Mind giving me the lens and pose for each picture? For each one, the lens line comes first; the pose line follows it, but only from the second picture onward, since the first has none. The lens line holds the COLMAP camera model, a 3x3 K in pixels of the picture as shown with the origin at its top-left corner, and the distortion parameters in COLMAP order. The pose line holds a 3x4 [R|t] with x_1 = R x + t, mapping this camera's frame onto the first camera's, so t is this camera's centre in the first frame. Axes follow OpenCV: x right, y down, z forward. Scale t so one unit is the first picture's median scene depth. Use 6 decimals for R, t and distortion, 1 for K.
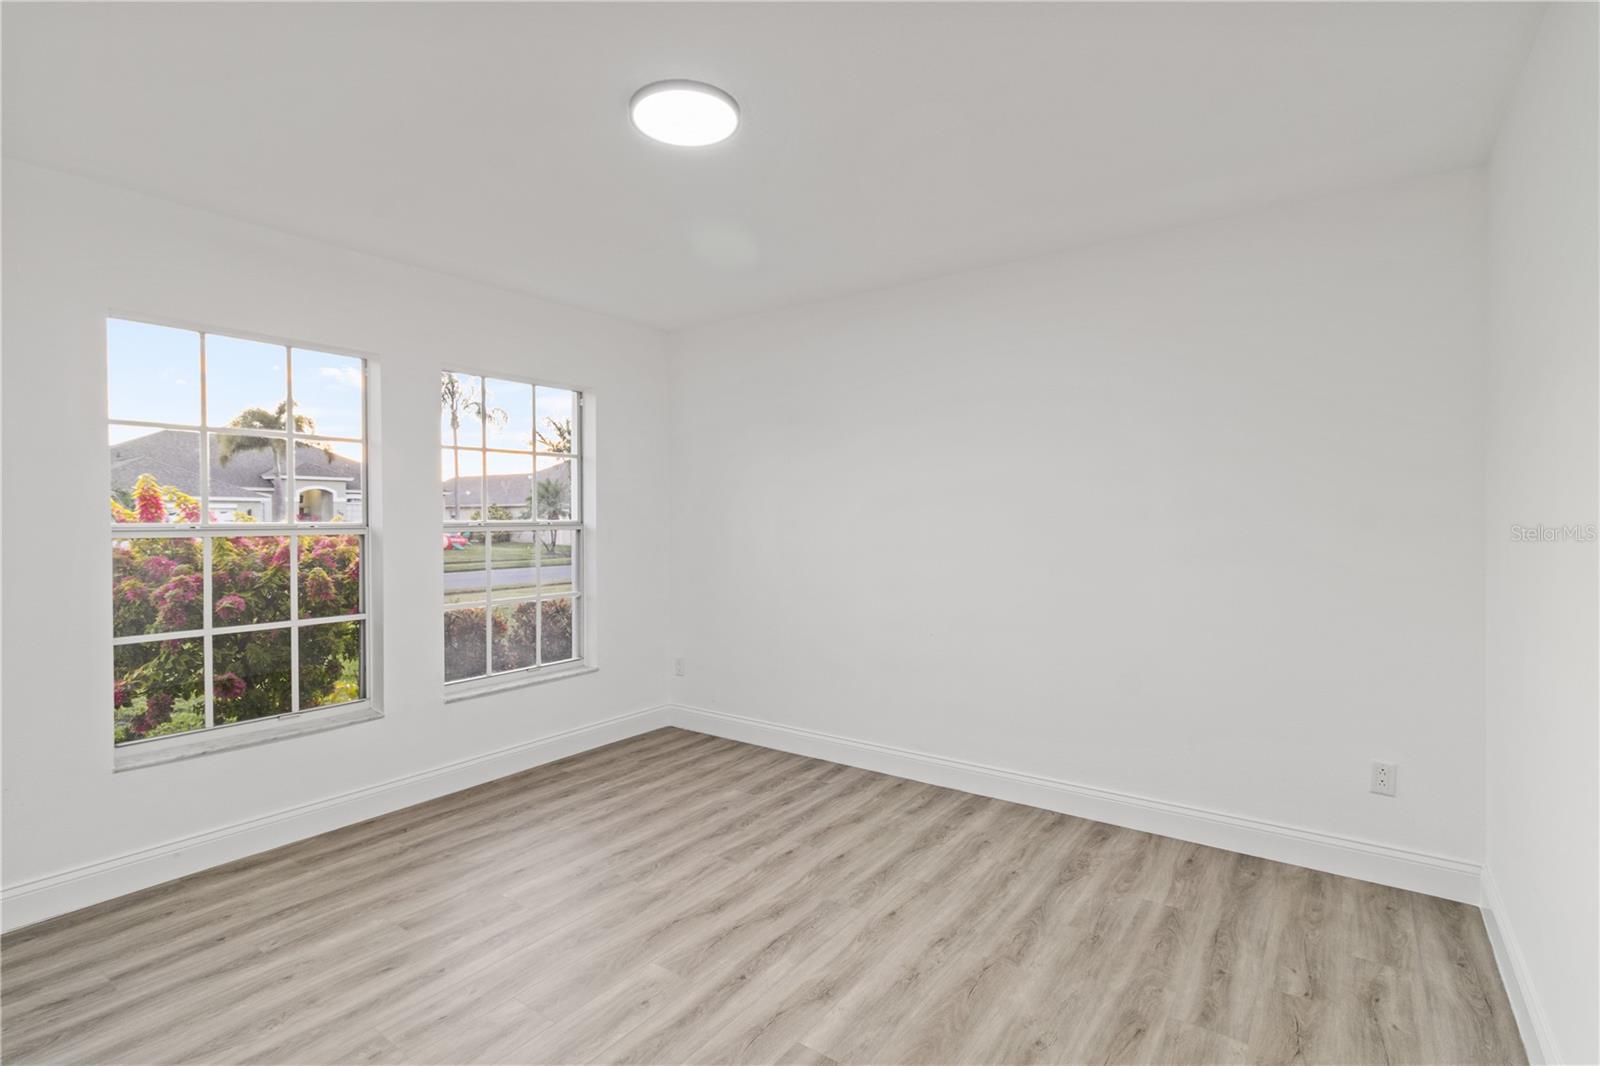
lens RADIAL K [[744.1, 0, 797.9], [0, 744.1, 526.1], [0, 0, 1]] dist [0.002096, 0.001023]
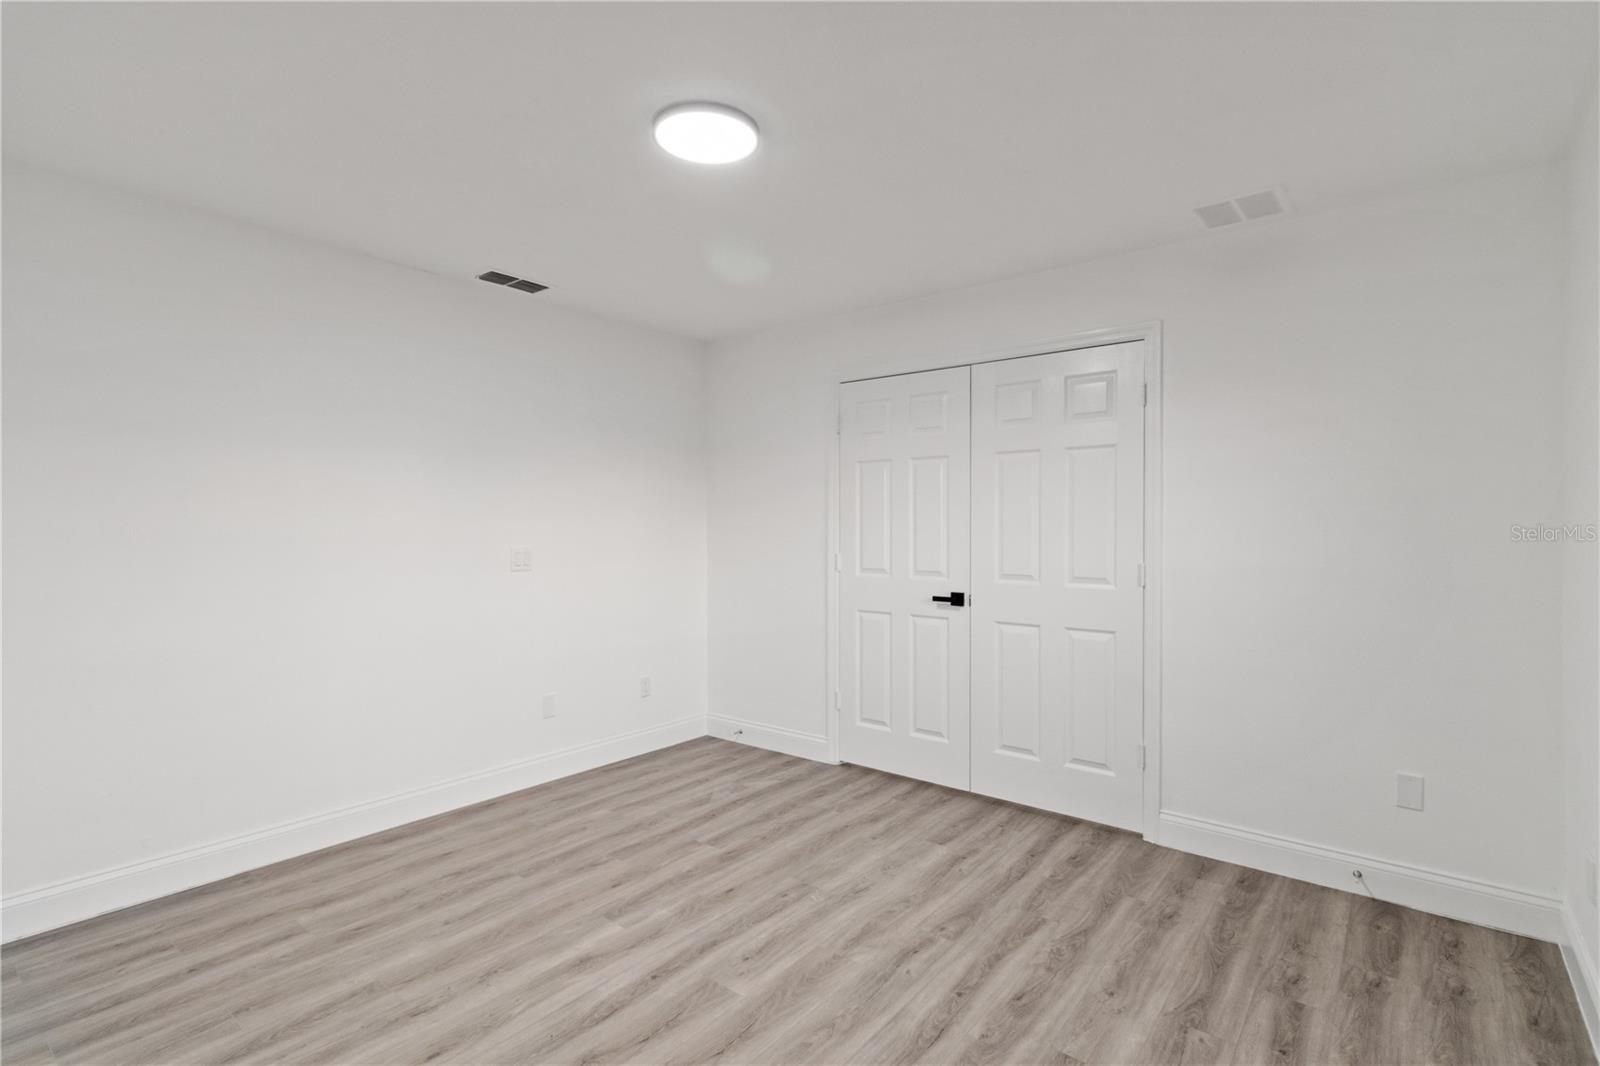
lens RADIAL K [[744.1, 0, 807.6], [0, 744.1, 524.3], [0, 0, 1]] dist [0.002096, 0.001023]
pose [[-0.999486, 0.001999, 0.032006, -0.321621], [0.002221, 0.999974, 0.006887, -0.023601], [-0.031991, 0.006954, -0.999464, 2.029526]]
